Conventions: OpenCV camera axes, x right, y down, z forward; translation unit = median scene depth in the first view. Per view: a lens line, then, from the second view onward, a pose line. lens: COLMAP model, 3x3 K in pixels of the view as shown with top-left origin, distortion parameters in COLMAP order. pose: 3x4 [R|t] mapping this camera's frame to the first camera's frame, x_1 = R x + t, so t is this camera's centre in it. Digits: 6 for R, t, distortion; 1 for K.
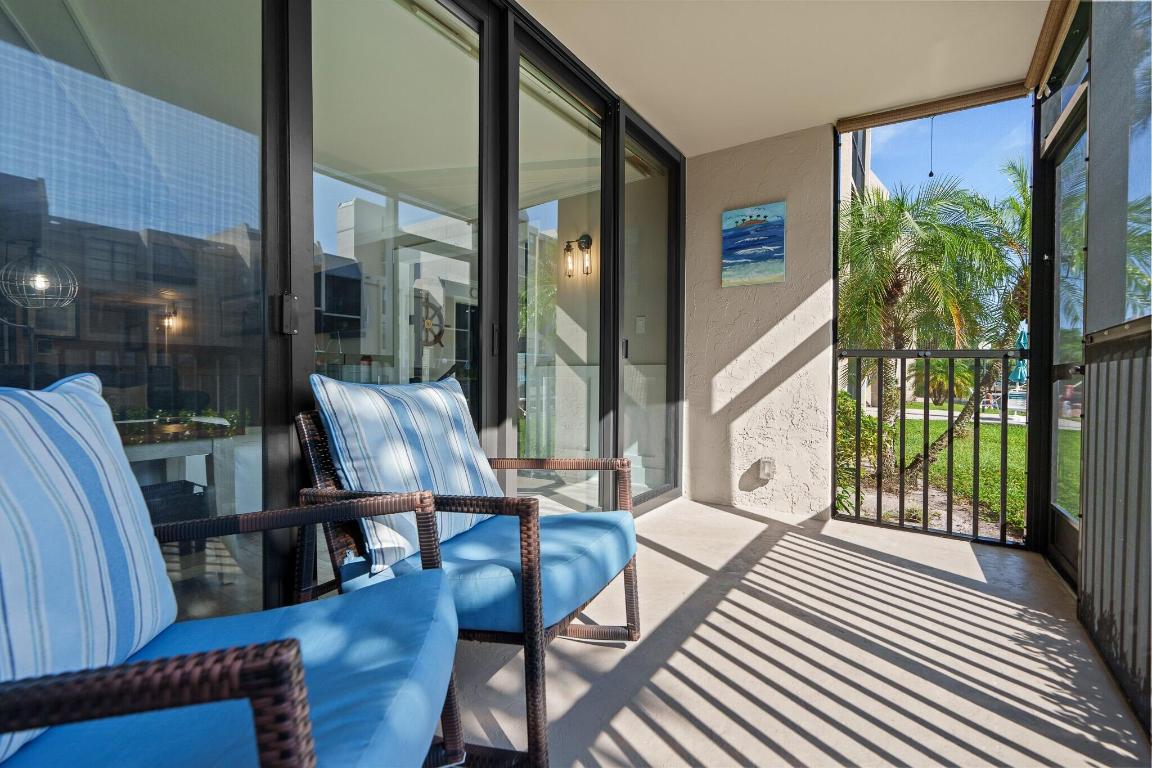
lens RADIAL K [[521.1, 0, 572.6], [0, 521.1, 387.7], [0, 0, 1]] dist [-0.005810, 0.000194]
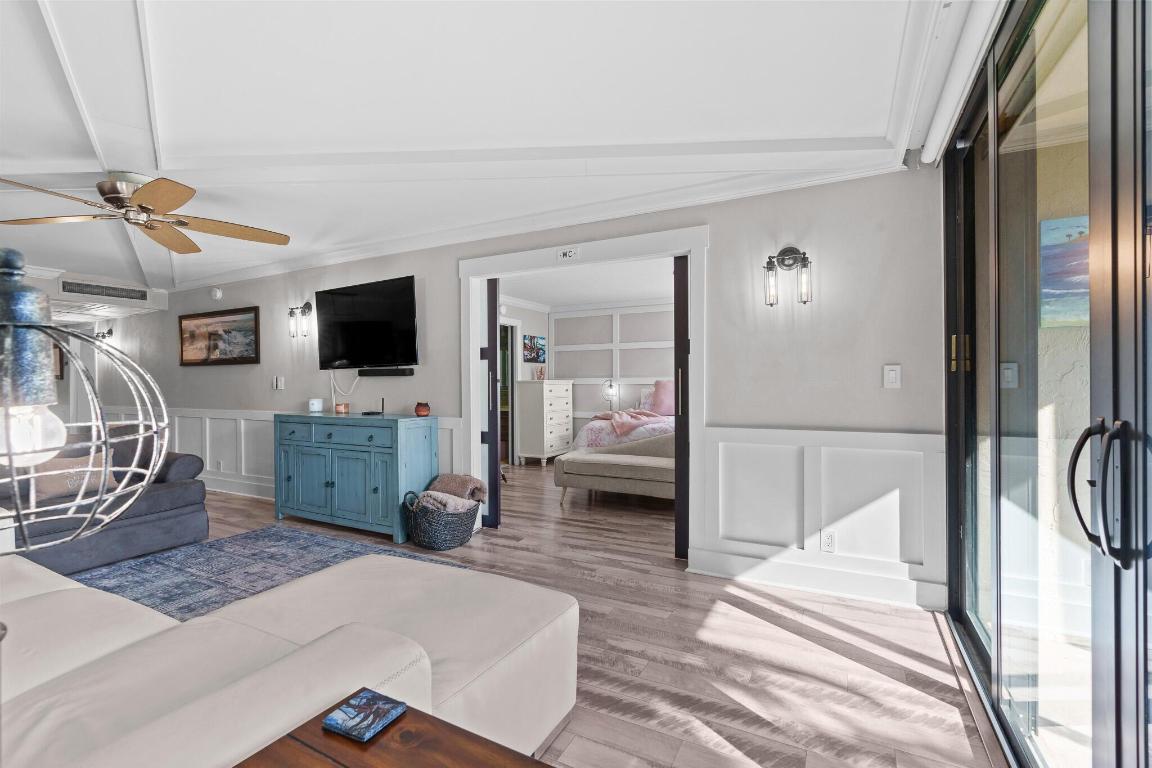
lens RADIAL K [[521.1, 0, 572.6], [0, 521.1, 387.7], [0, 0, 1]] dist [-0.005810, 0.000194]
pose [[0.993170, -0.008529, 0.116360, -0.361738], [0.010329, 0.999836, -0.014876, -0.092028], [-0.116214, 0.015976, 0.993096, 0.324798]]
